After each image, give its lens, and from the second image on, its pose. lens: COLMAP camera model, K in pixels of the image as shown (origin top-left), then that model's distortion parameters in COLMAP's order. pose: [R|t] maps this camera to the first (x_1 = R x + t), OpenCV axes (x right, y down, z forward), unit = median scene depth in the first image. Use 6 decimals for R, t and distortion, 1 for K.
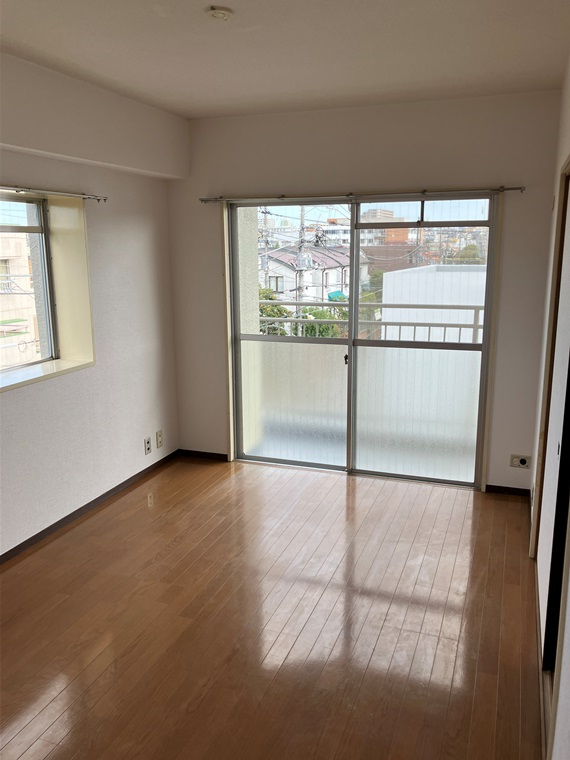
lens RADIAL K [[652.2, 0, 283.0], [0, 652.2, 379.0], [0, 0, 1]] dist [0.069933, 0.000503]
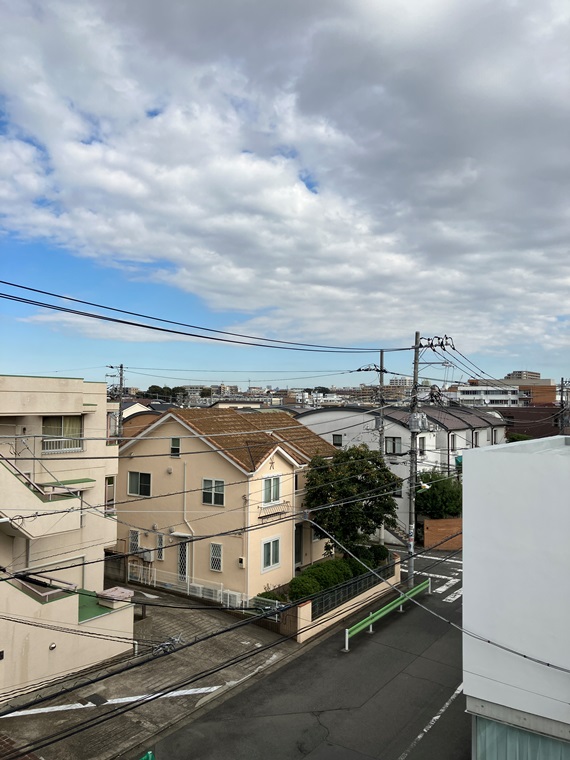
lens RADIAL K [[632.6, 0, 281.4], [0, 632.6, 380.0], [0, 0, 1]] dist [0.033172, -0.002954]
pose [[0.974643, 0.010484, -0.223518, 0.042076], [-0.062843, 0.971525, -0.228453, -0.026721], [0.214758, 0.236707, 0.947549, 0.126163]]
